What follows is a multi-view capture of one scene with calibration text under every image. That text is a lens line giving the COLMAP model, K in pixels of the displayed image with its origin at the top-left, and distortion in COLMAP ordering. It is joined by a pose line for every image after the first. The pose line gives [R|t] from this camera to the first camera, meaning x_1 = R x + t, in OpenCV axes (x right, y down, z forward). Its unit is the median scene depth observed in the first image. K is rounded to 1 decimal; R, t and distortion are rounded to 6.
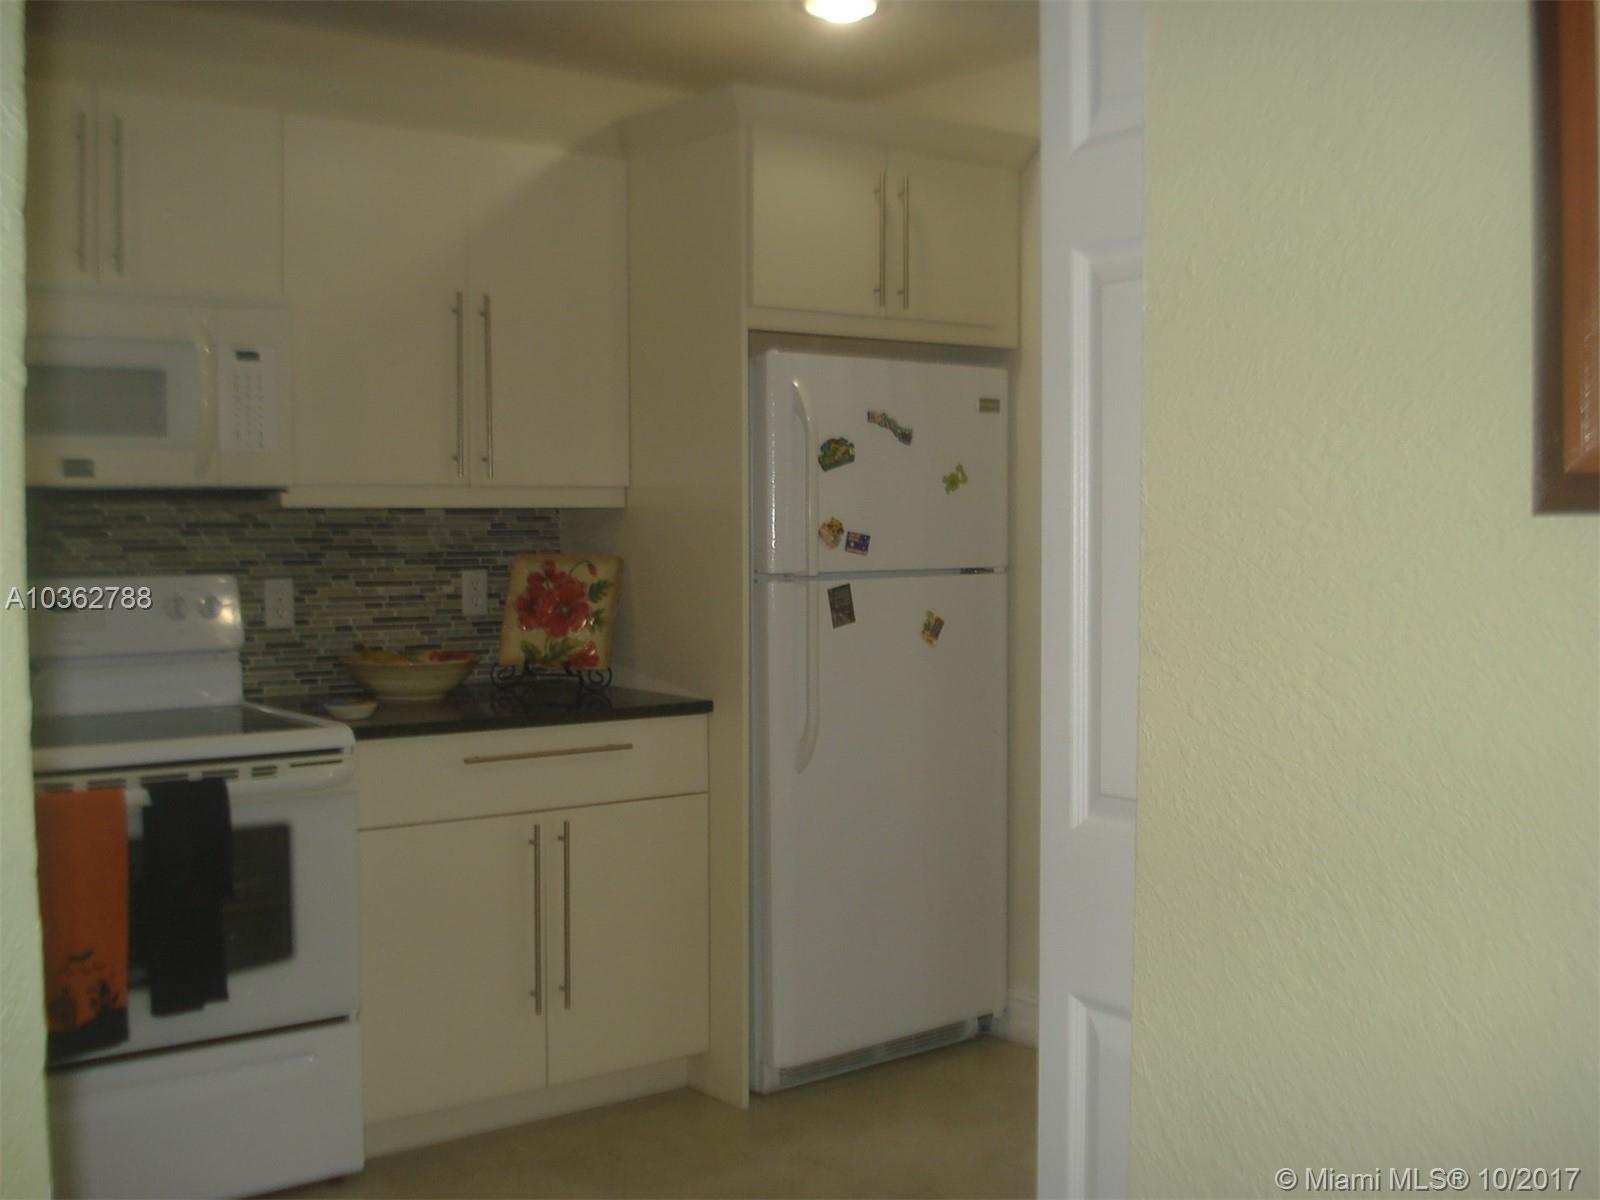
lens RADIAL K [[1880.1, 0, 797.5], [0, 1880.1, 651.8], [0, 0, 1]] dist [0.012789, -0.372833]
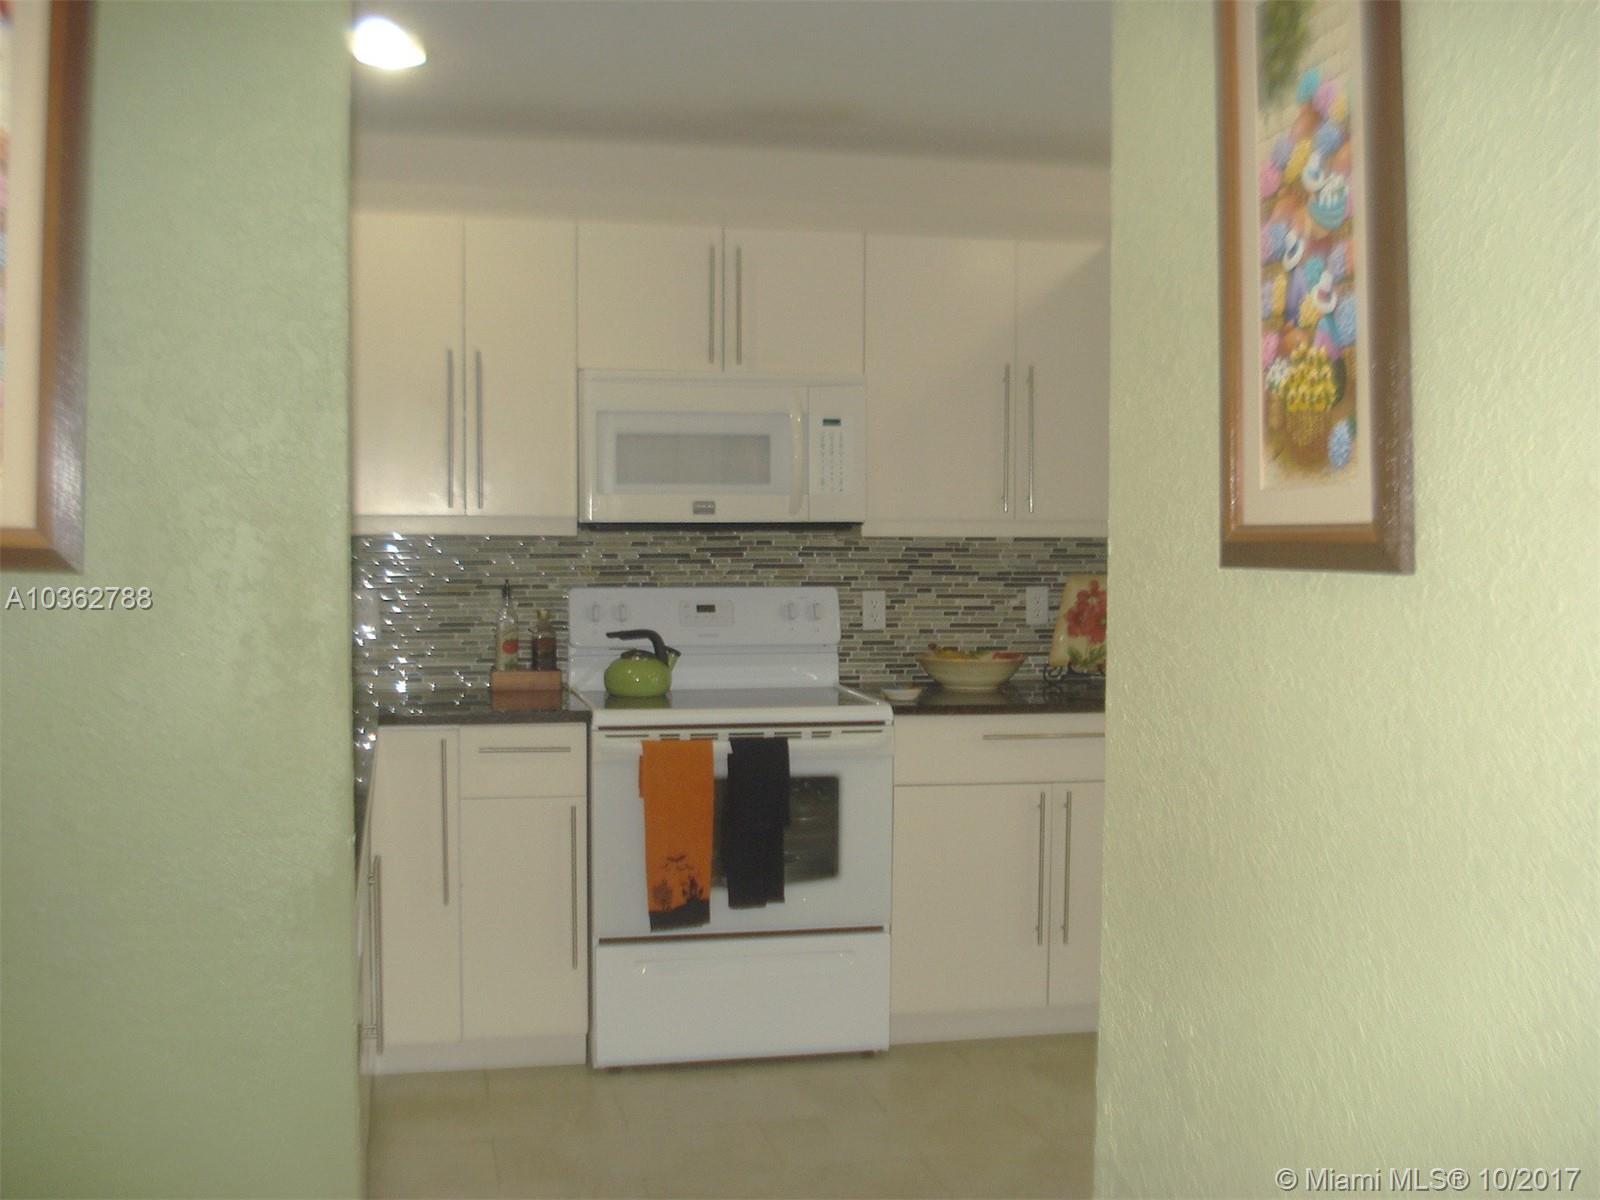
lens RADIAL K [[1880.1, 0, 797.5], [0, 1880.1, 651.8], [0, 0, 1]] dist [0.012789, -0.372833]
pose [[0.902385, 0.033742, -0.429608, 0.225846], [-0.036695, 0.999326, 0.001411, 0.002753], [0.429366, 0.014492, 0.903014, -0.178377]]
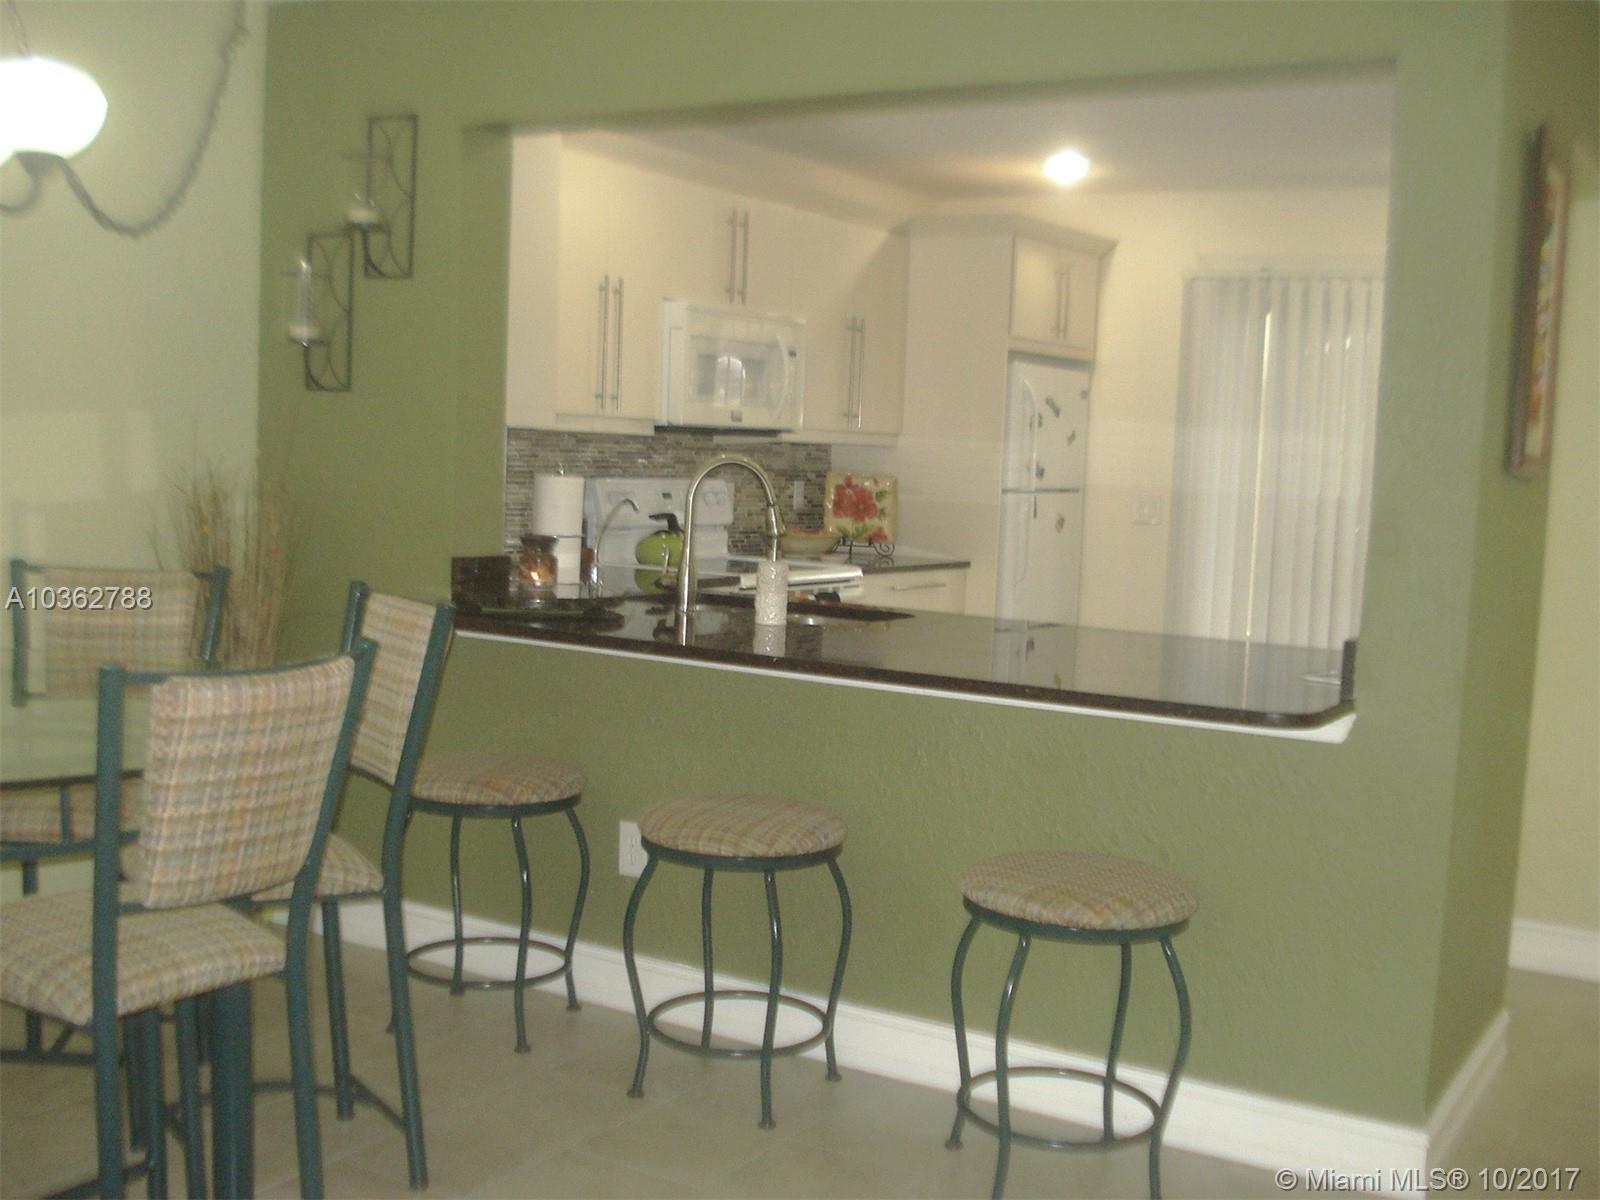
lens RADIAL K [[1880.1, 0, 797.5], [0, 1880.1, 651.8], [0, 0, 1]] dist [0.012789, -0.372833]
pose [[0.942466, 0.001747, 0.334299, -0.760466], [-0.015193, 0.999177, 0.037613, 0.045818], [-0.333958, -0.040528, 0.941716, -0.572246]]
